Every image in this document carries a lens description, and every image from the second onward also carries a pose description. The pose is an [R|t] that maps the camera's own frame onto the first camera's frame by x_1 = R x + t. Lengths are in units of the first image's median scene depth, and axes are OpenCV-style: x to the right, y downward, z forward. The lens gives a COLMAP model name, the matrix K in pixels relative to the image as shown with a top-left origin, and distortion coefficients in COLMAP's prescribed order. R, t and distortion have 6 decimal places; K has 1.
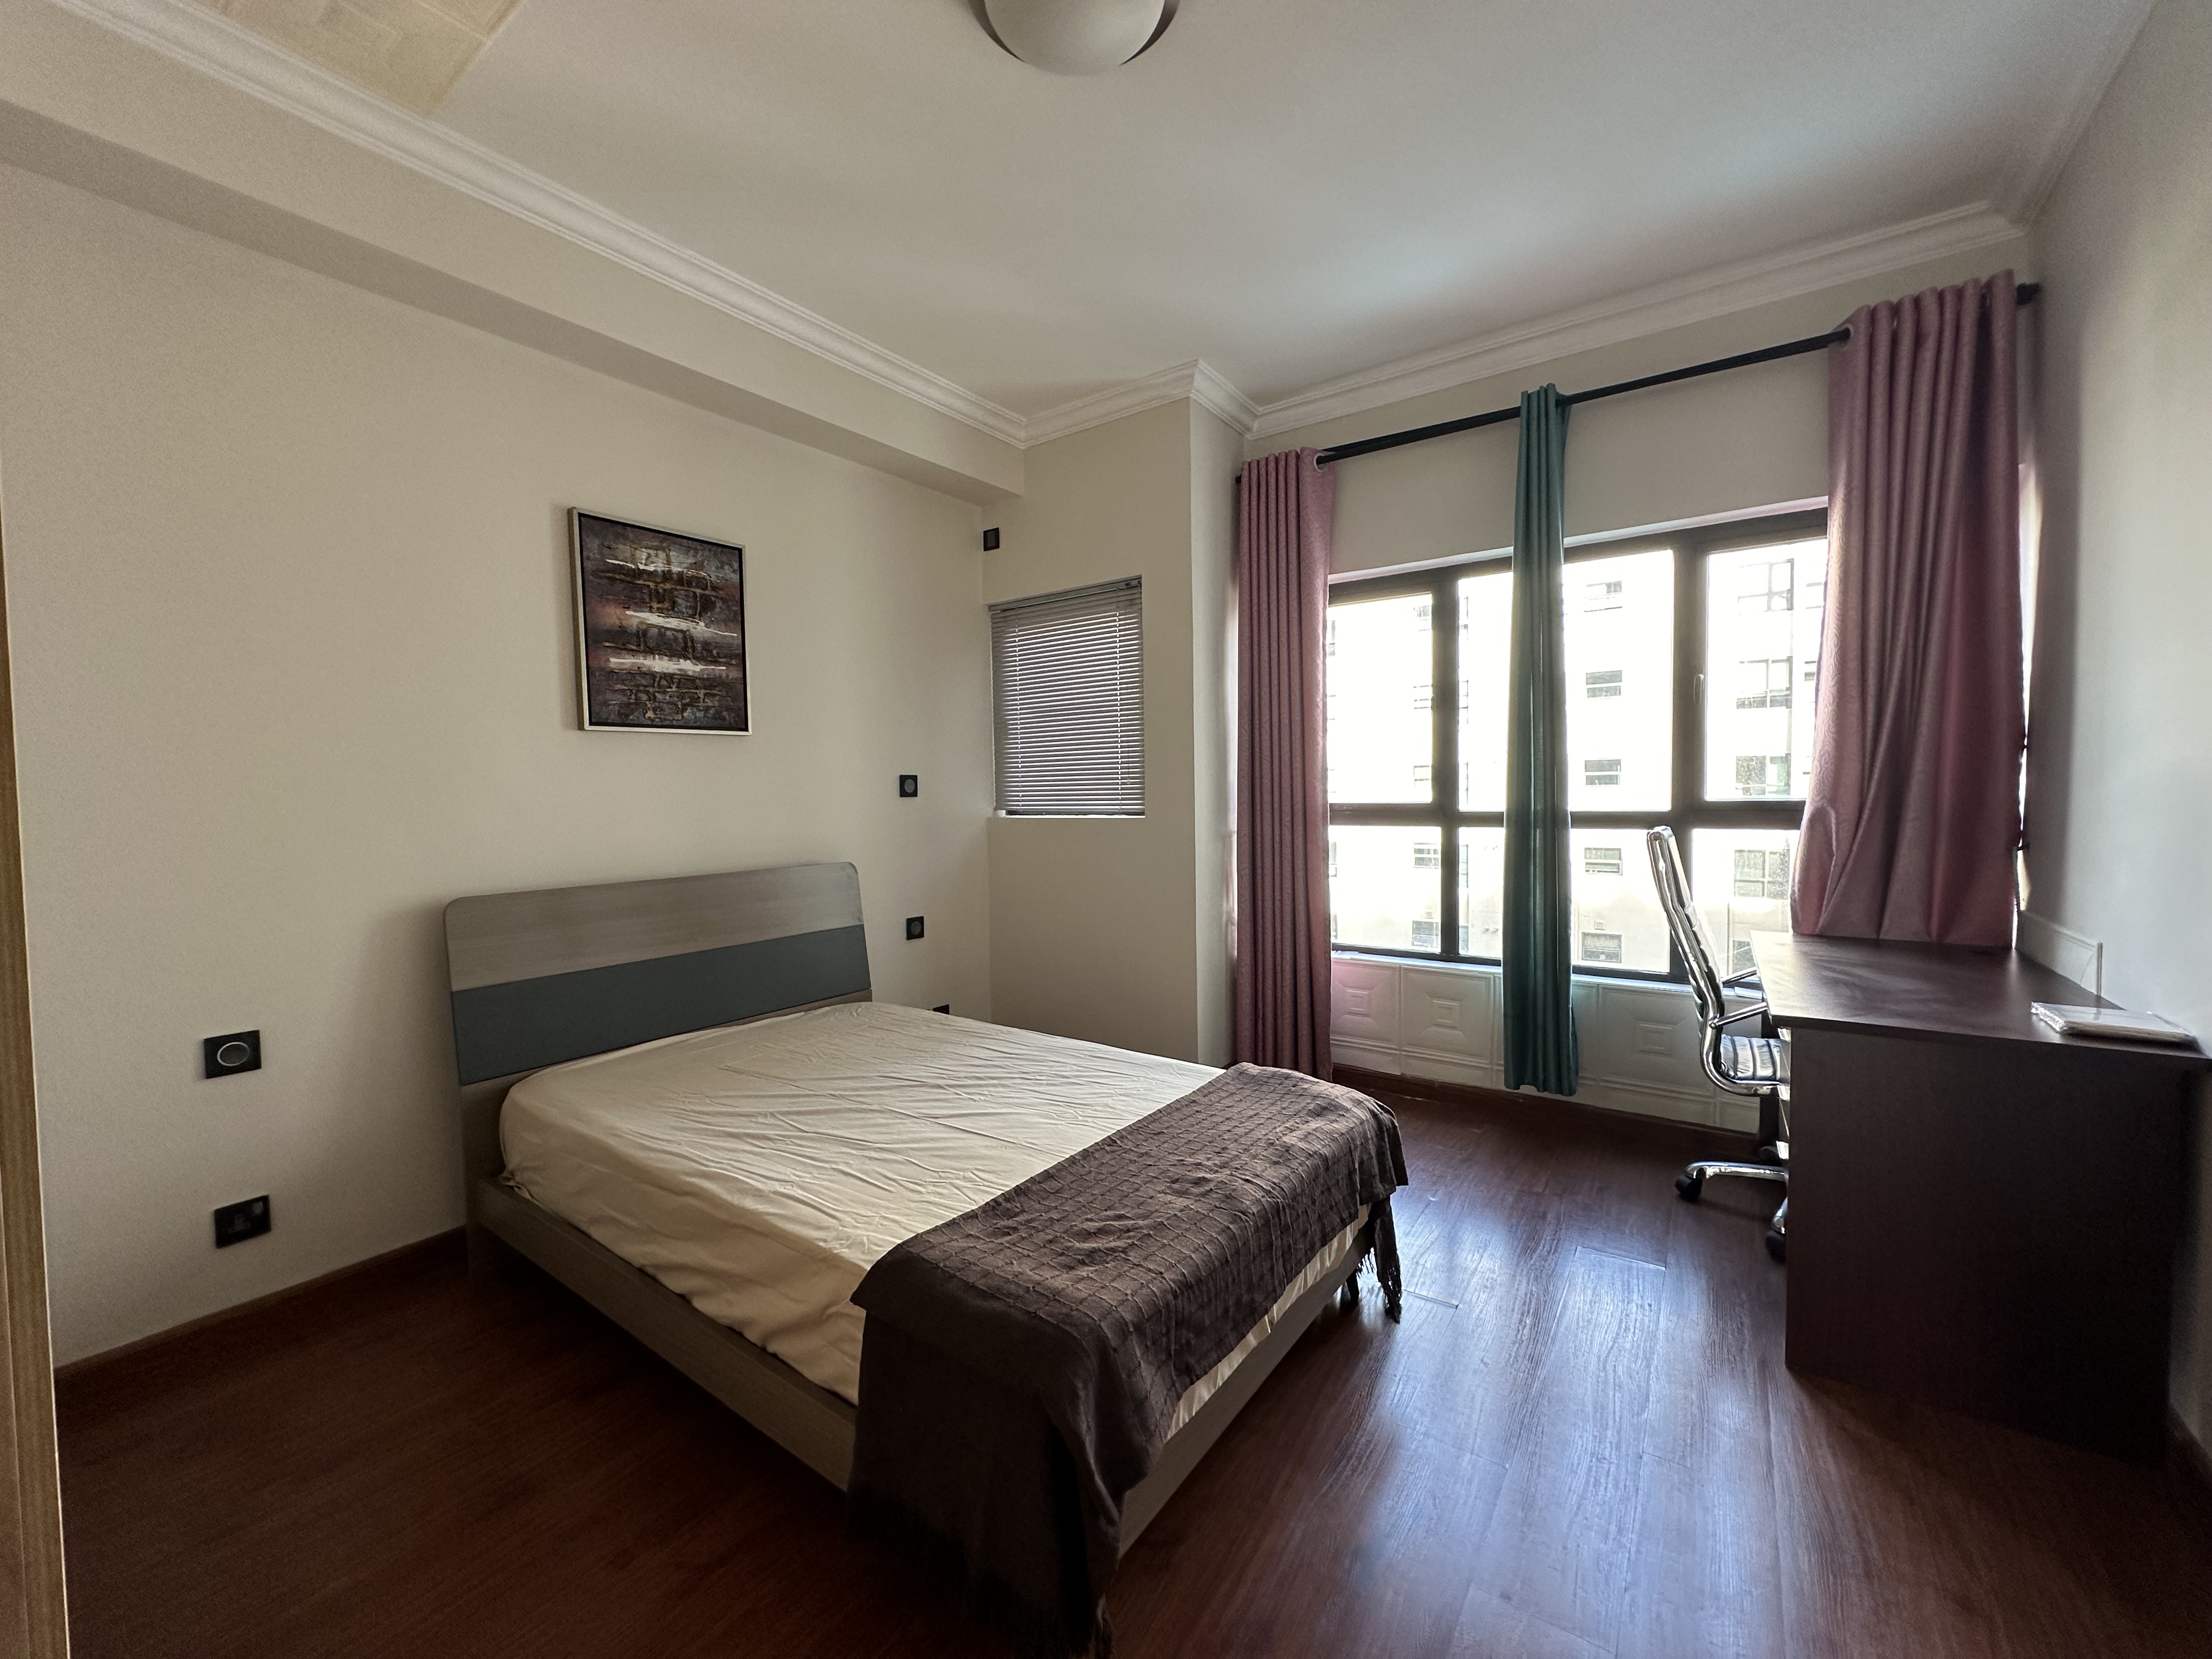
lens RADIAL K [[864.3, 0, 1107.7], [0, 864.3, 828.4], [0, 0, 1]] dist [0.001336, 0.000347]
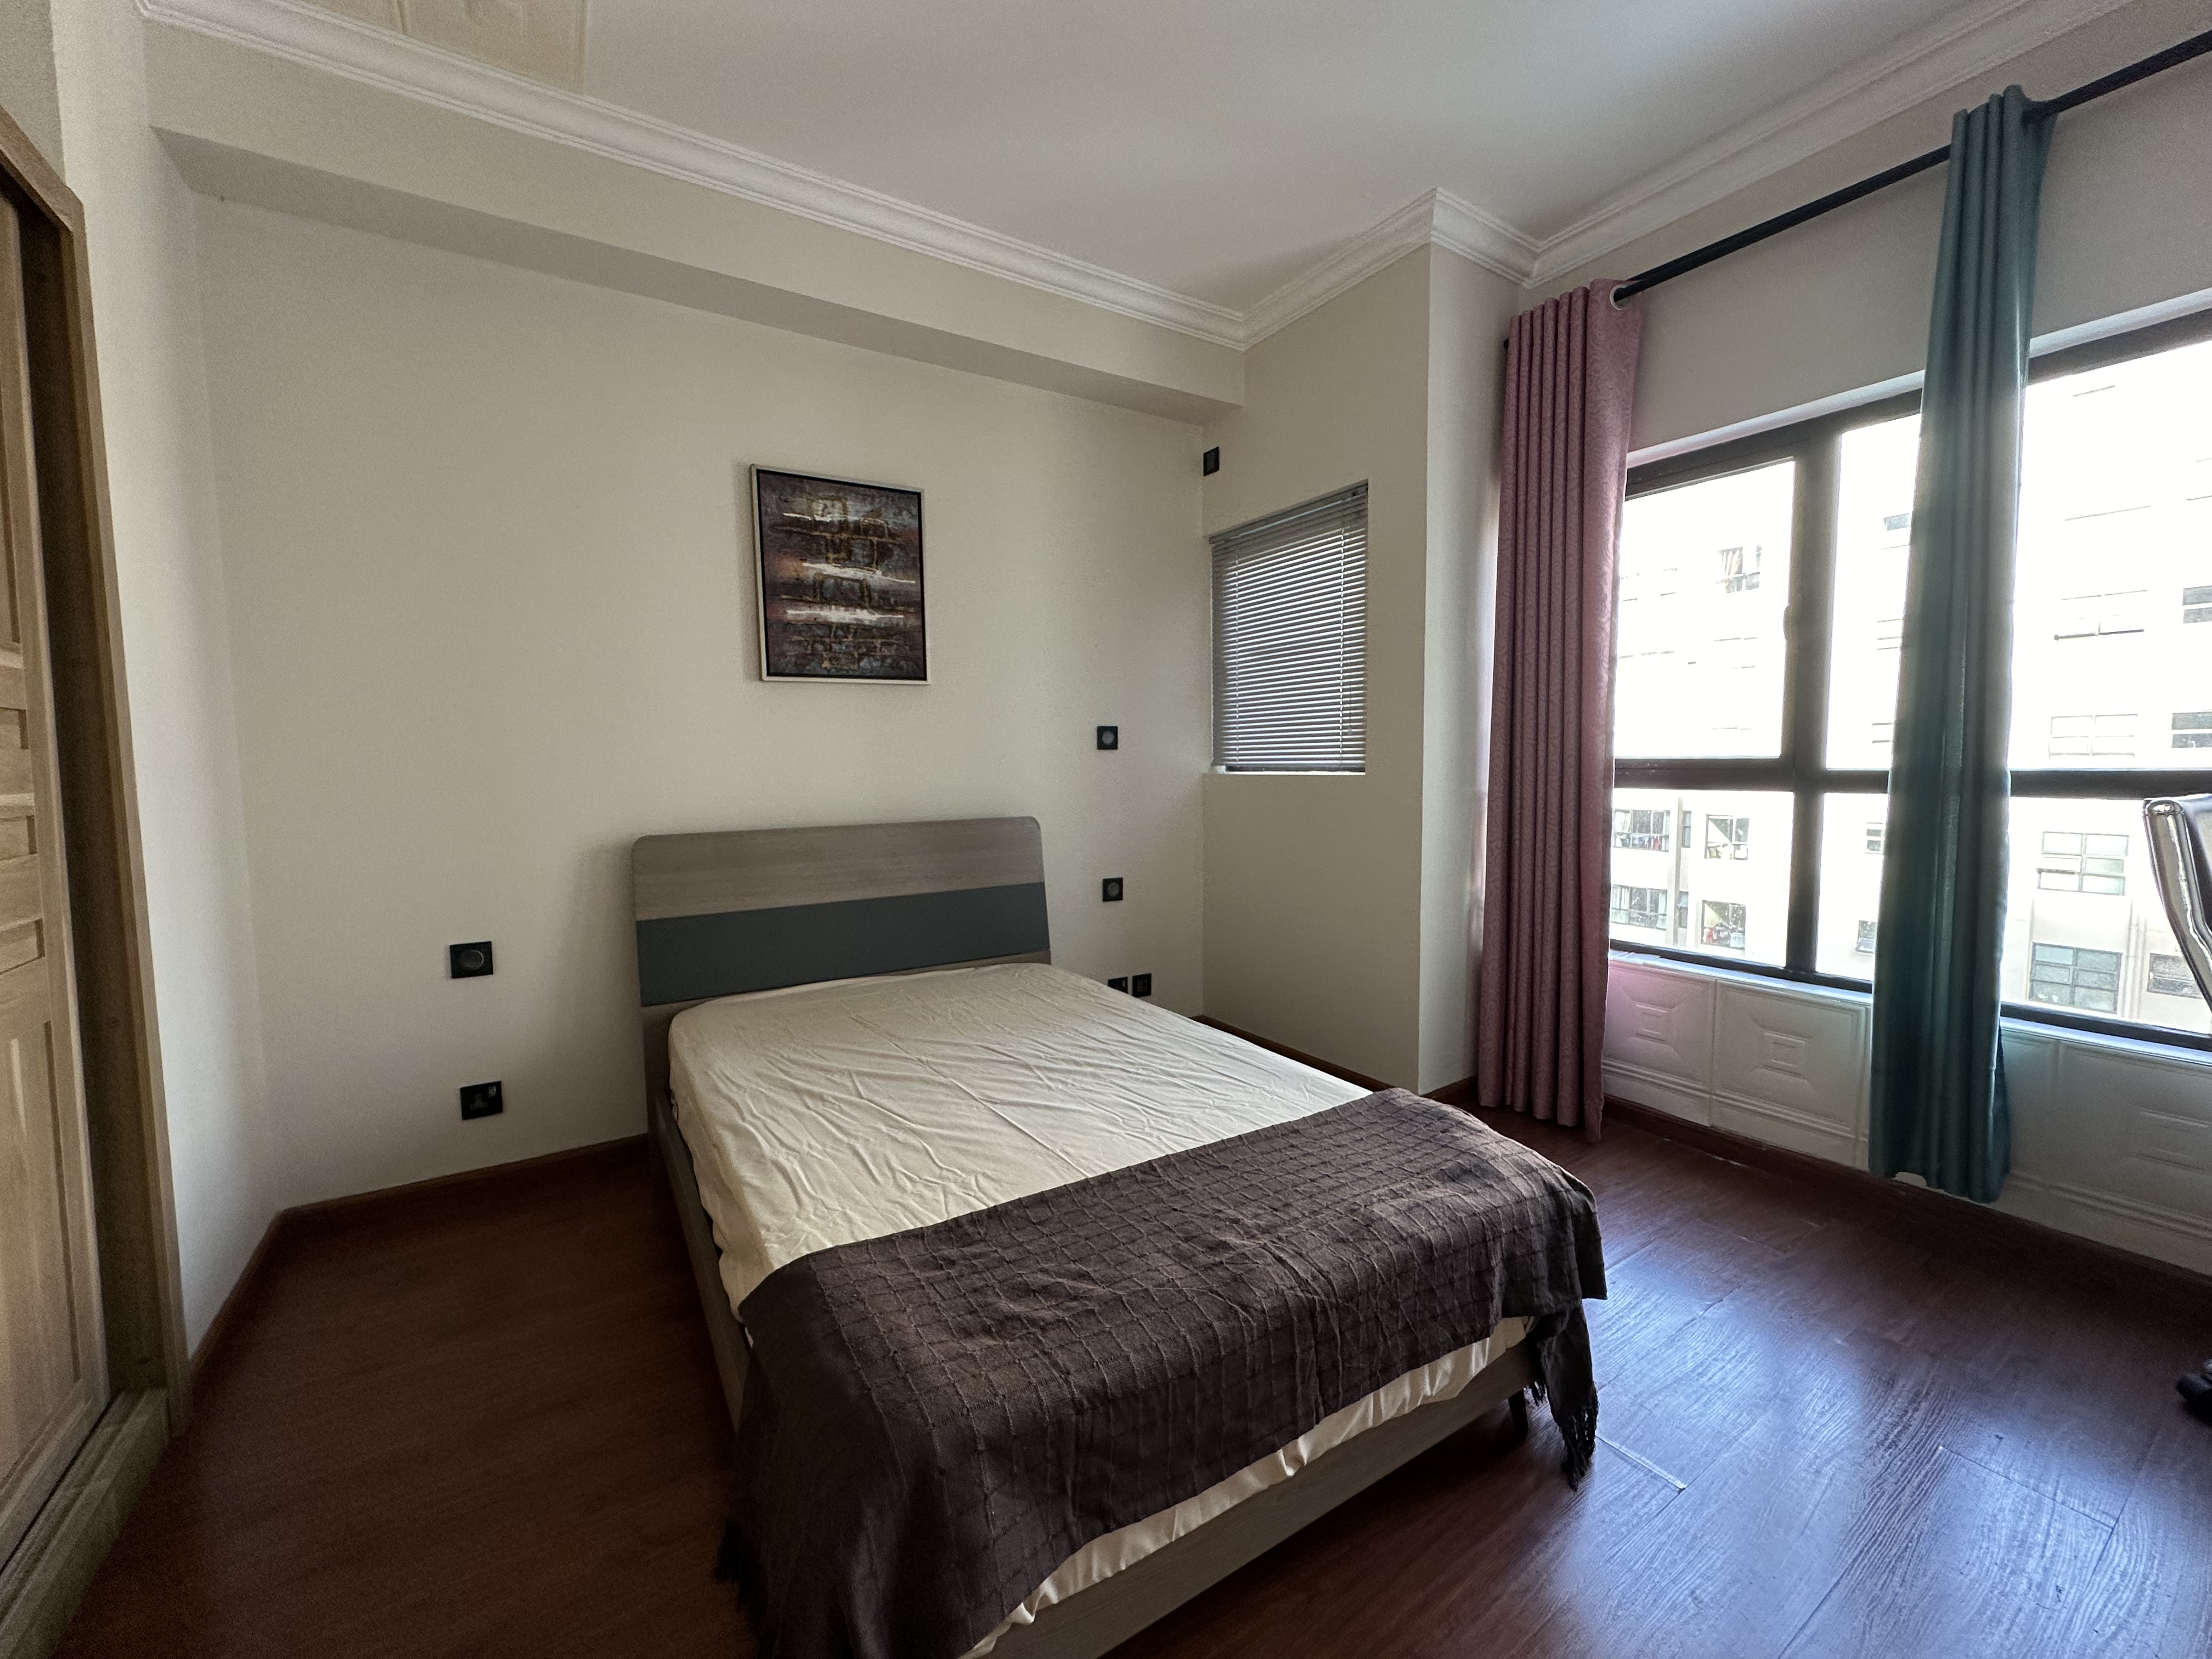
lens RADIAL K [[876.0, 0, 1104.8], [0, 876.0, 827.2], [0, 0, 1]] dist [-0.002937, 0.001075]
pose [[0.928558, 0.033432, -0.369679, 0.173111], [-0.018711, 0.998885, 0.043336, 0.009198], [0.370716, -0.033323, 0.928148, 0.167174]]
